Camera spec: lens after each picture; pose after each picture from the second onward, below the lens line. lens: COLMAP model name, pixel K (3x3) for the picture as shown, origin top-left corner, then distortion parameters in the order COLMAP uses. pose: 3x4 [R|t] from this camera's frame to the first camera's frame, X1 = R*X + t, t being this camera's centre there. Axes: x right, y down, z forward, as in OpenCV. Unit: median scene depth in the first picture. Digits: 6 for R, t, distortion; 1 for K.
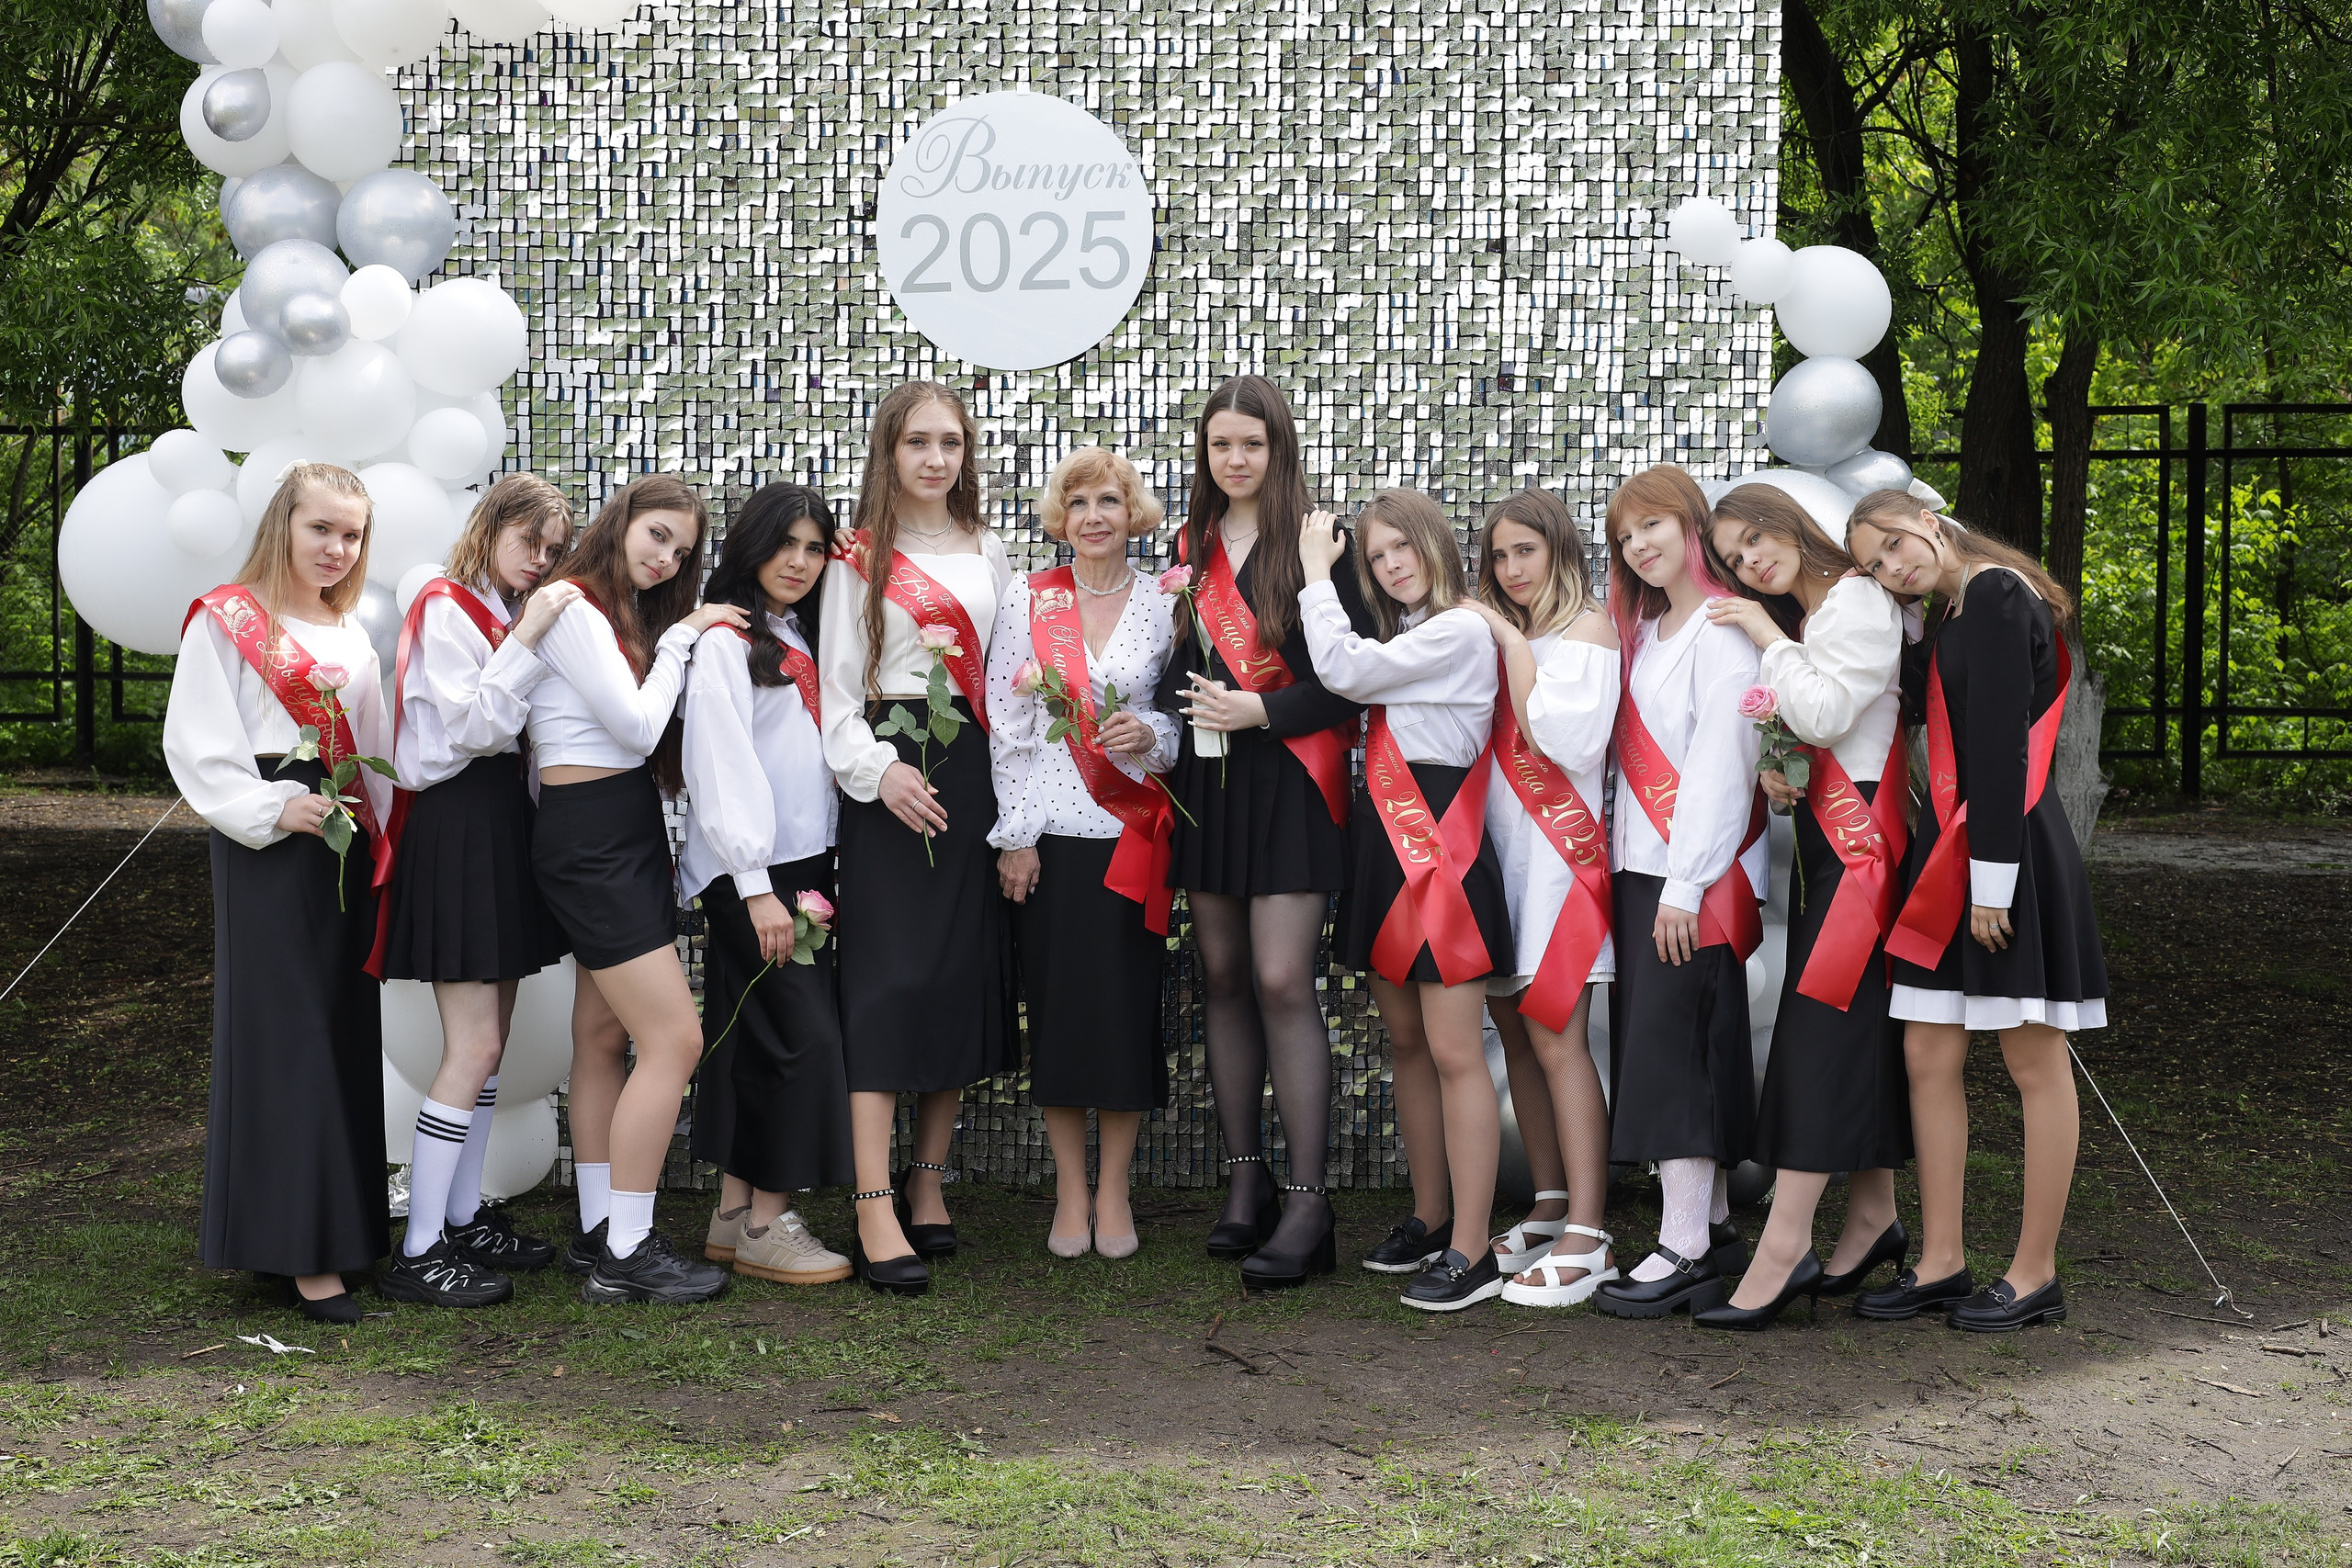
lens RADIAL K [[3423.8, 0, 1190.5], [0, 3423.8, 779.4], [0, 0, 1]] dist [-0.024386, 0.000000]
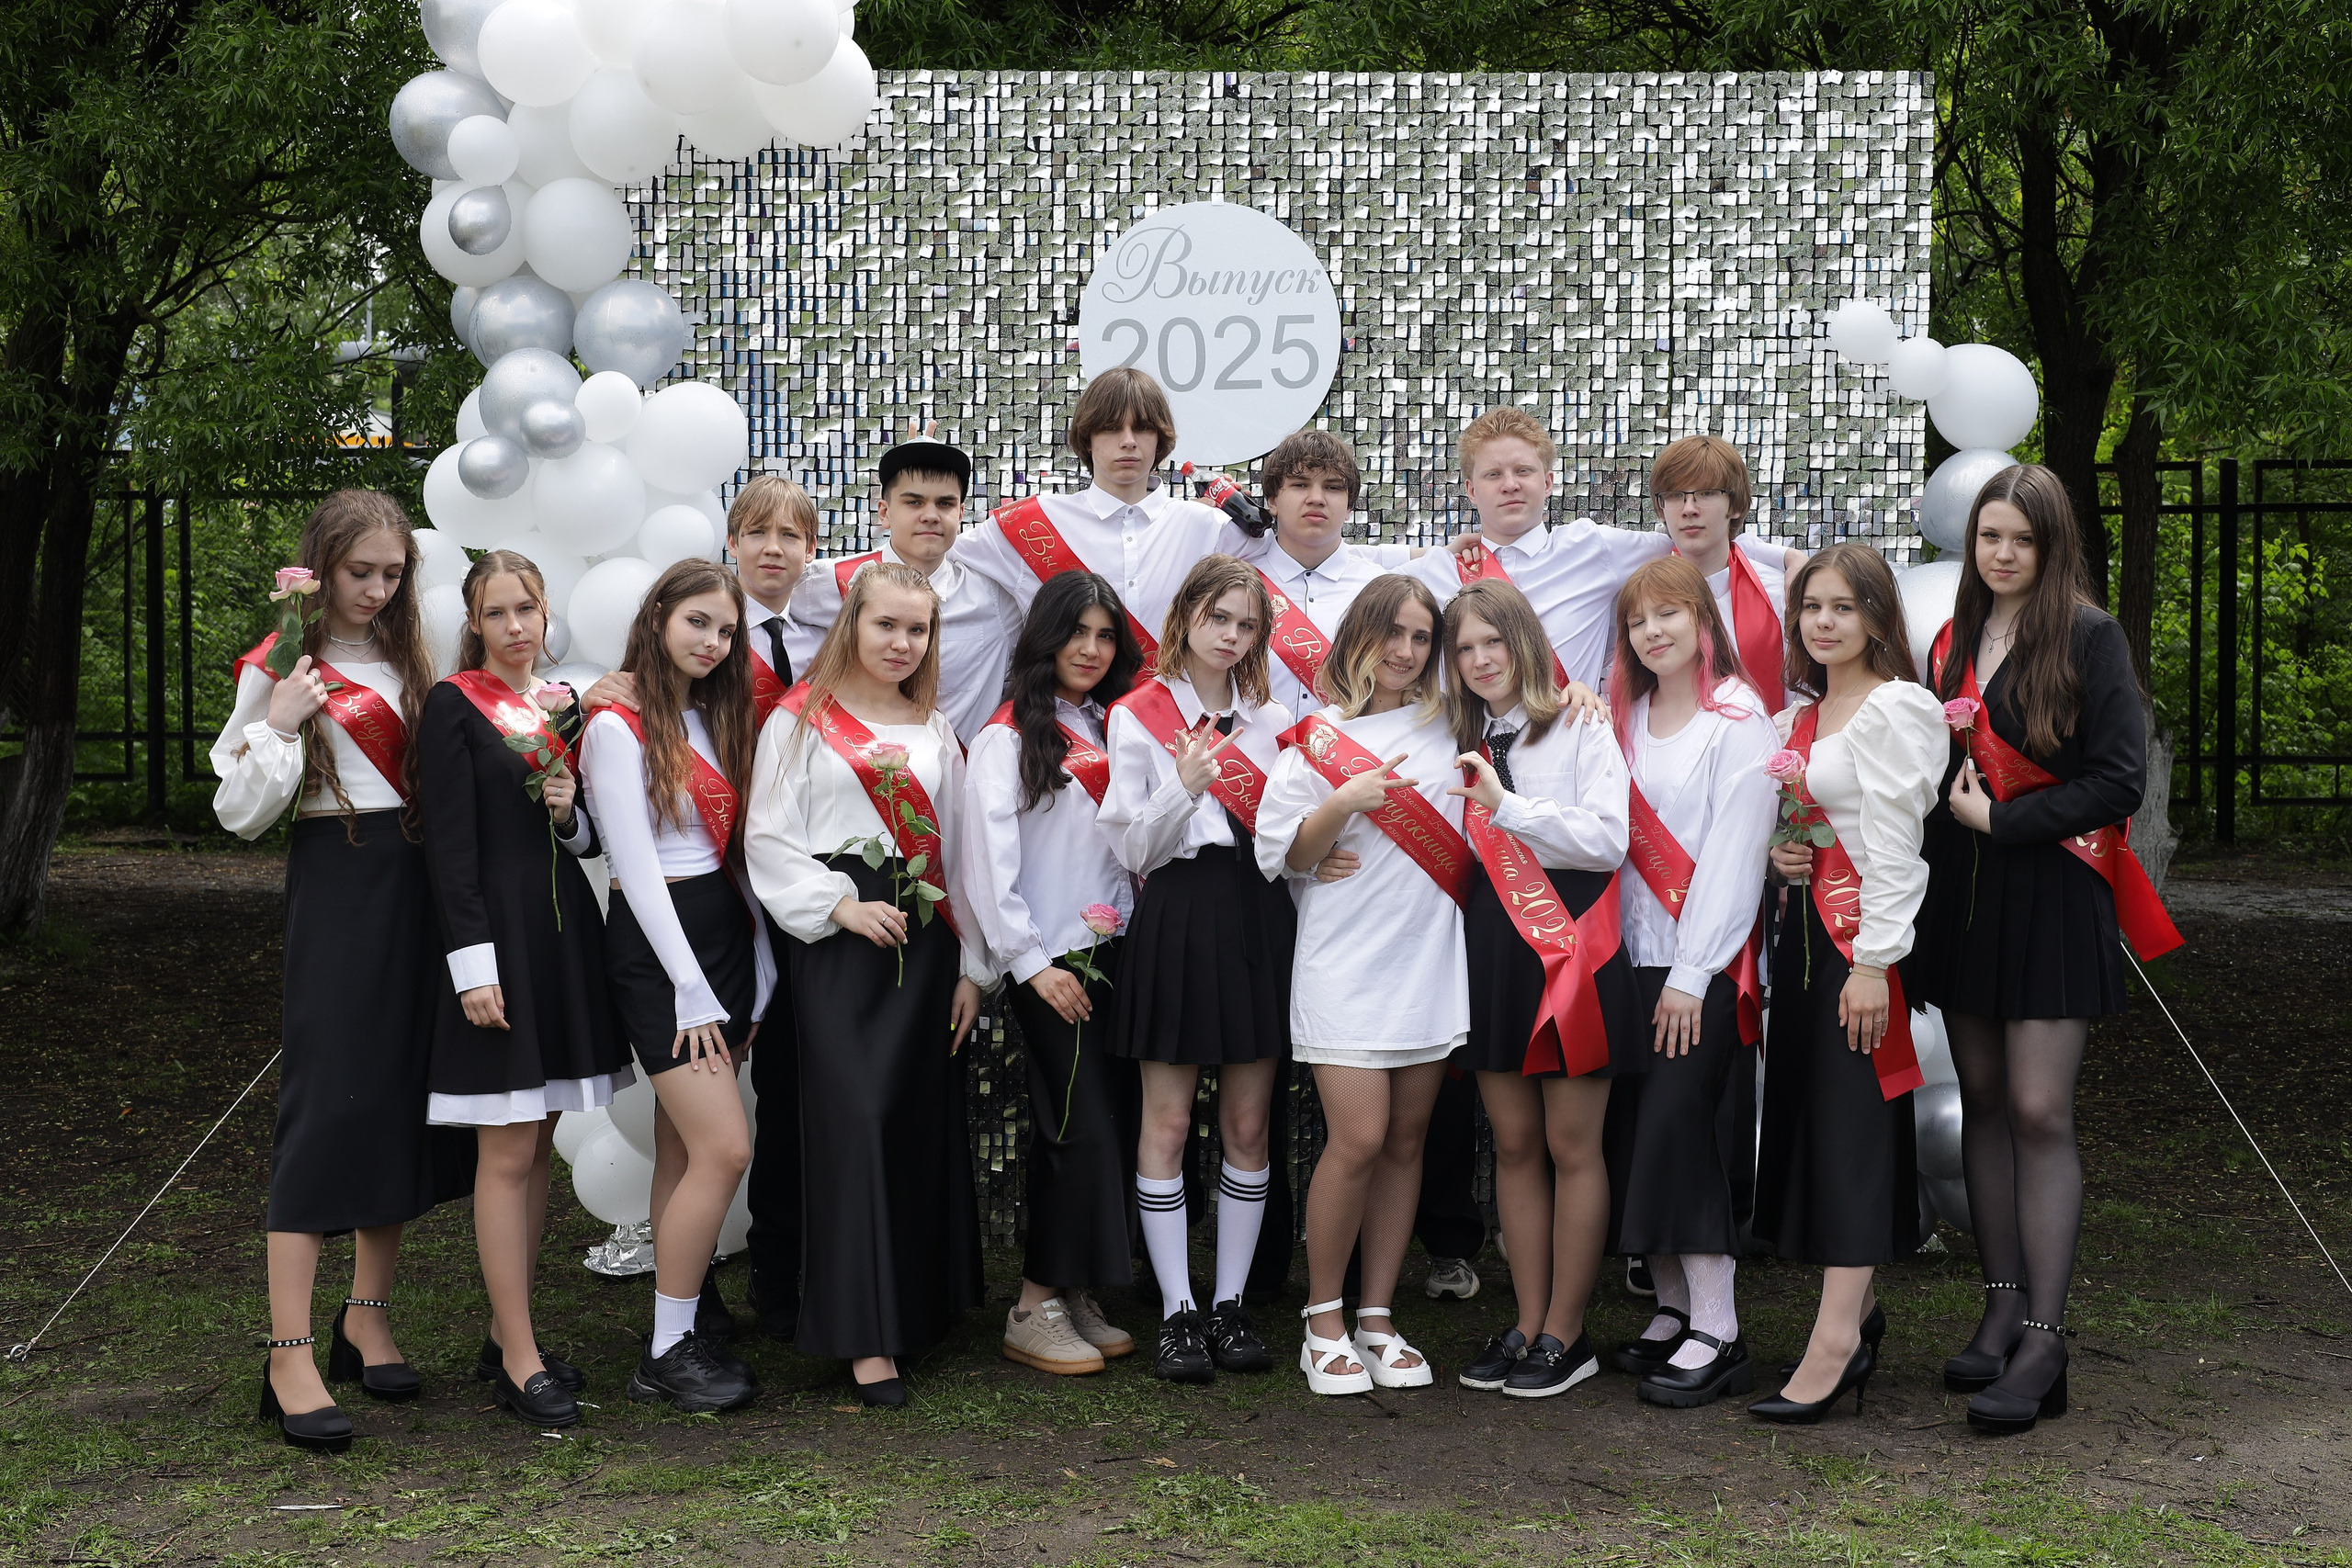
lens RADIAL K [[3423.8, 0, 1183.1], [0, 3423.8, 760.7], [0, 0, 1]] dist [-0.024386, 0.000000]
pose [[0.999965, -0.005549, 0.006221, -0.066876], [0.005654, 0.999838, -0.017107, -0.010715], [-0.006125, 0.017142, 0.999834, -0.052972]]
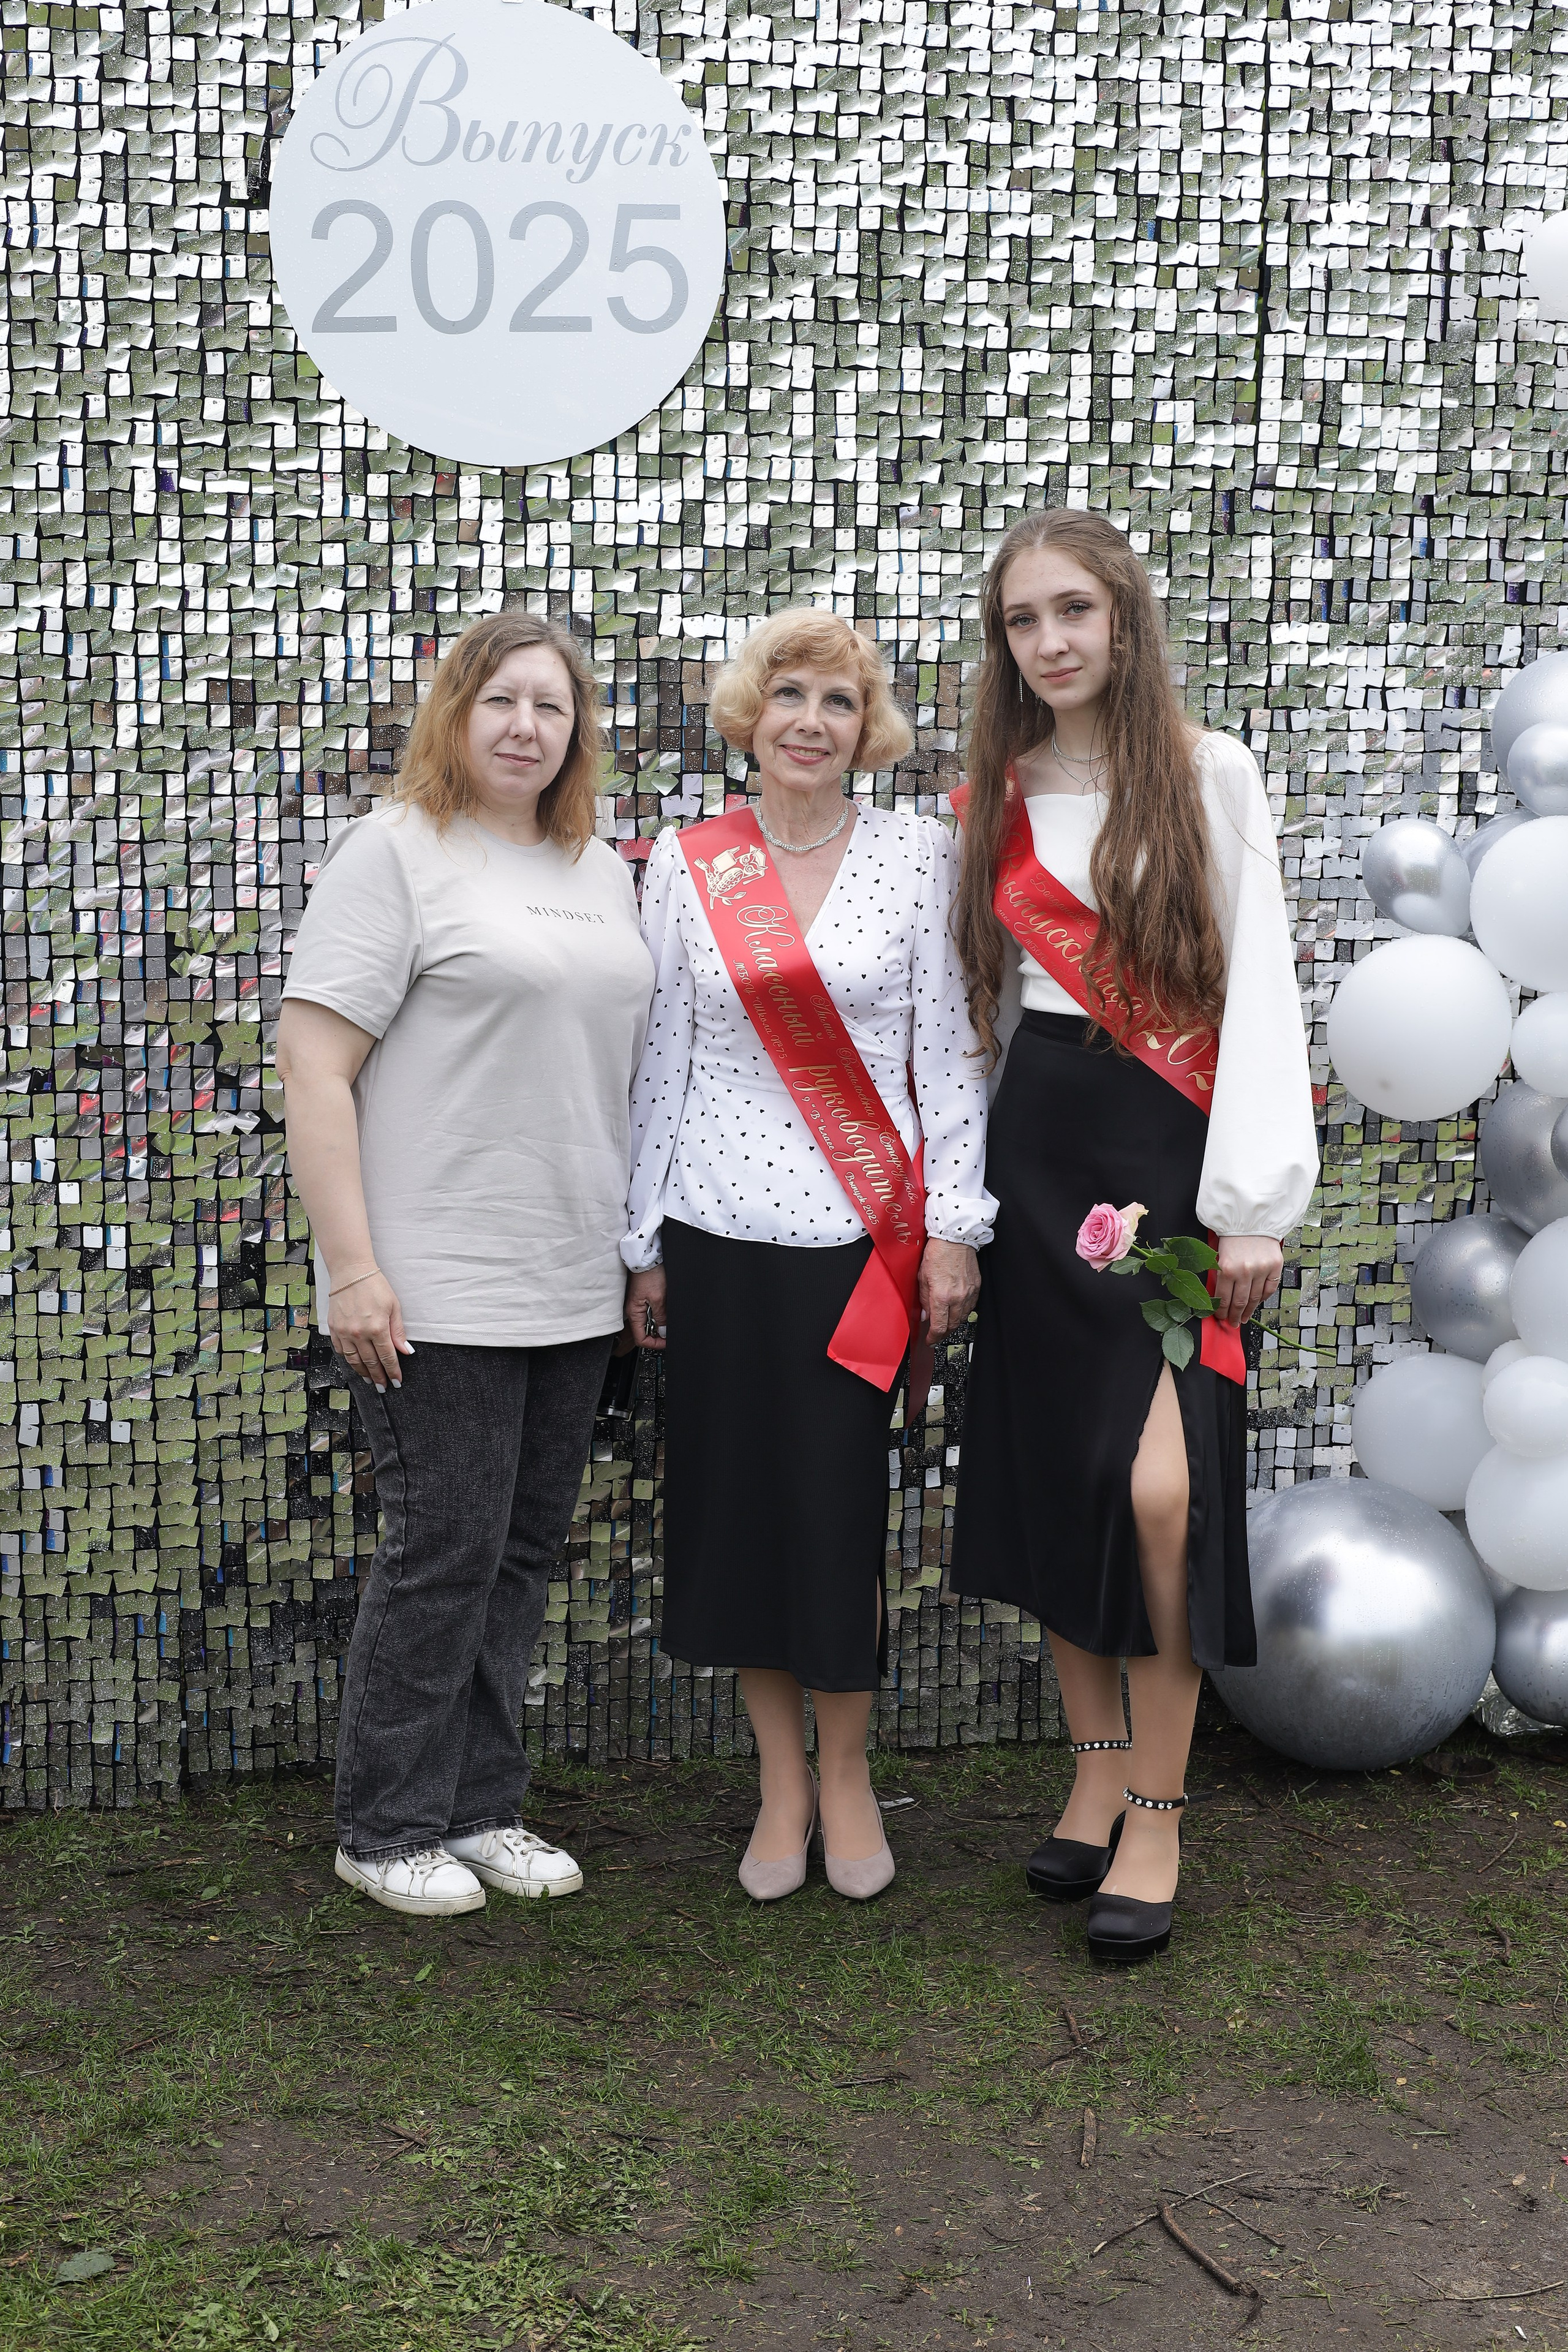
lens RADIAL K [[3424.2, 0, 834.1], [0, 3424.2, 1200.8], [0, 0, 1]] dist [-0.024386, 0.000000]
pose [[0.976115, -0.030734, 0.215069, -0.128837], [0.015039, 0.997127, 0.074240, -0.033722], [-0.216733, -0.069232, 0.973773, 0.387690]]
